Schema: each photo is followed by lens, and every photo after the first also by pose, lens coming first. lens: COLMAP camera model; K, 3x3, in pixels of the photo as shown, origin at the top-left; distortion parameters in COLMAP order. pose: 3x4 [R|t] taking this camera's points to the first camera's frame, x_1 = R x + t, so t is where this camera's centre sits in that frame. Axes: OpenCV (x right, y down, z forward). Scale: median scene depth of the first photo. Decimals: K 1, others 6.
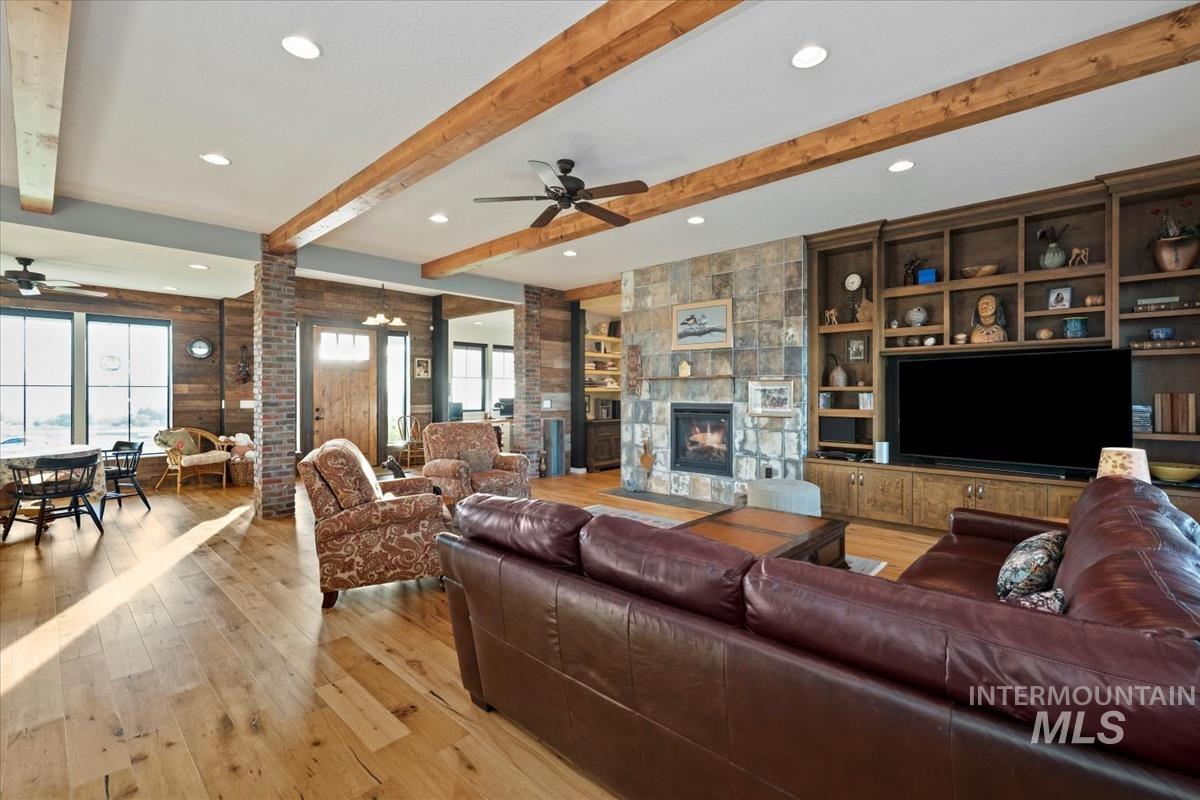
lens RADIAL K [[526.6, 0, 599.4], [0, 526.6, 395.3], [0, 0, 1]] dist [-0.001666, -0.001086]
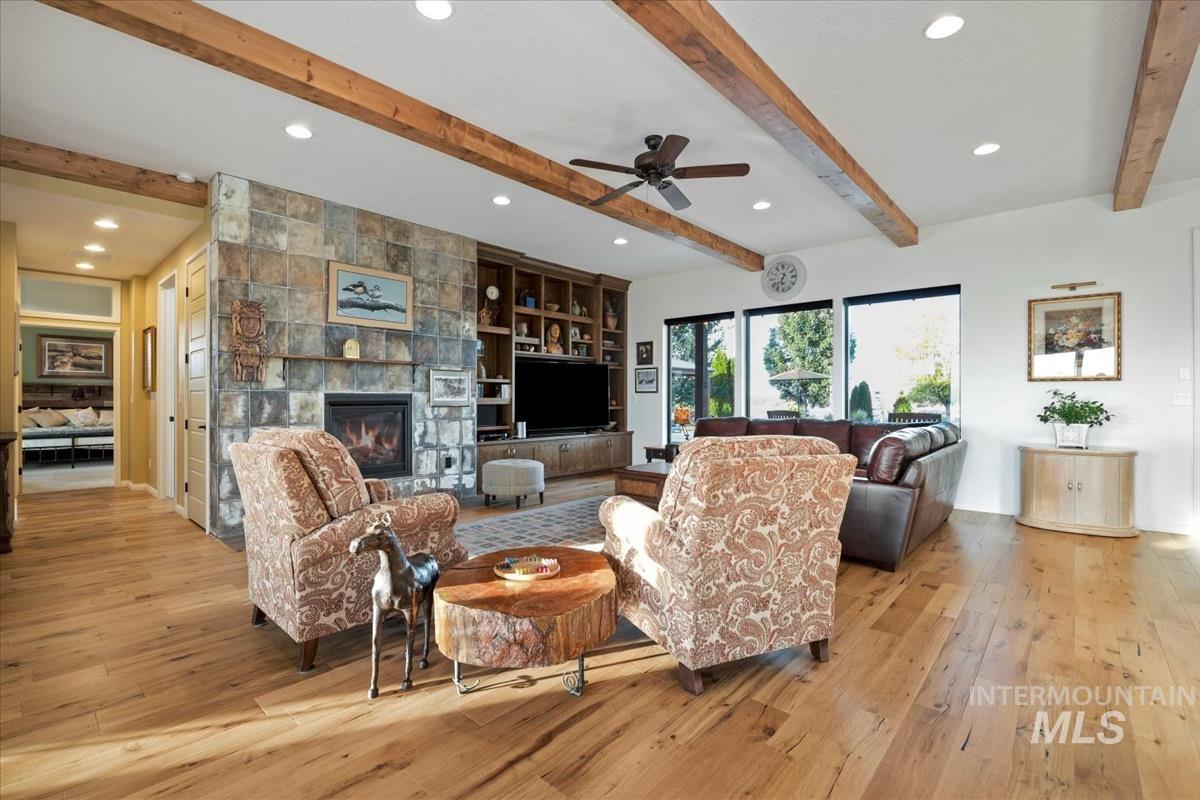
lens RADIAL K [[526.6, 0, 599.4], [0, 526.6, 397.5], [0, 0, 1]] dist [-0.001666, -0.001086]
pose [[-0.015183, -0.001366, 0.999884, -0.663741], [0.002906, 0.999995, 0.001410, 0.022255], [-0.999881, 0.002927, -0.015179, 0.705075]]
